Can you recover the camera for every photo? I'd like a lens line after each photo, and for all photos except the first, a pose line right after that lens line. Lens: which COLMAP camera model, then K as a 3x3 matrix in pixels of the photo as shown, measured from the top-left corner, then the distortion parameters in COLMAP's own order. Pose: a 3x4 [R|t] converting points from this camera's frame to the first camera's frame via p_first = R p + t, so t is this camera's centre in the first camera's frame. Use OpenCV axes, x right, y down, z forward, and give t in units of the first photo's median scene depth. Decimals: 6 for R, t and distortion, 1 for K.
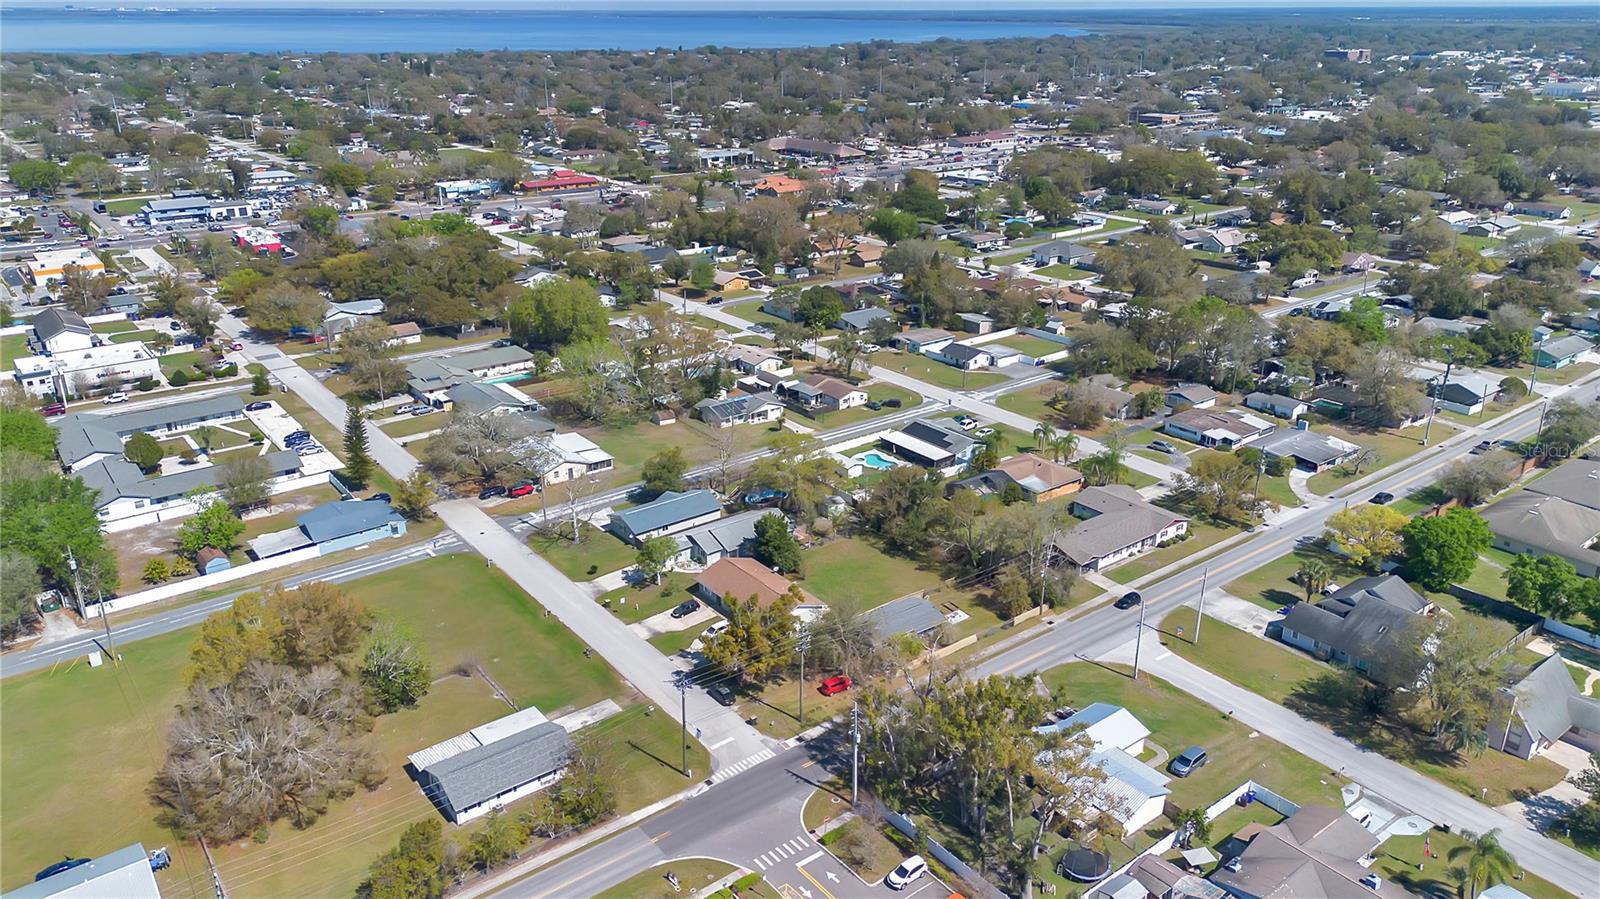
lens RADIAL K [[1145.7, 0, 800.0], [0, 1145.7, 449.5], [0, 0, 1]] dist [0.099685, -0.109805]
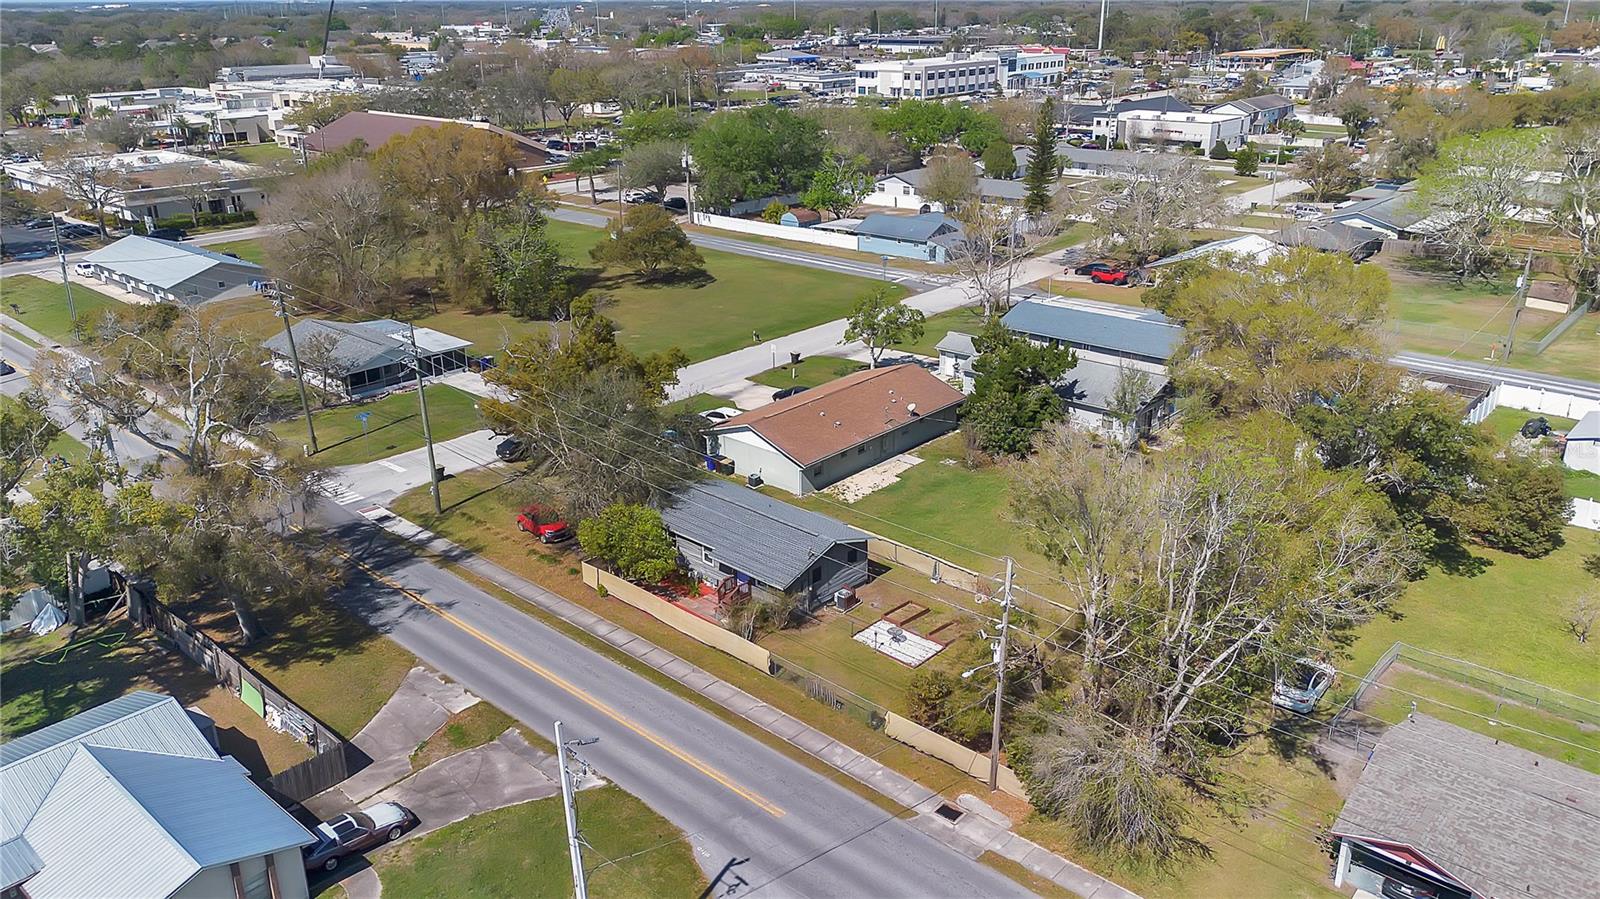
lens RADIAL K [[1162.7, 0, 816.0], [0, 1162.7, 445.9], [0, 0, 1]] dist [0.089329, -0.118271]
pose [[0.180685, 0.351708, -0.918507, 0.334371], [-0.347524, 0.896468, 0.274905, -0.001812], [0.920098, 0.269532, 0.284205, 0.637742]]
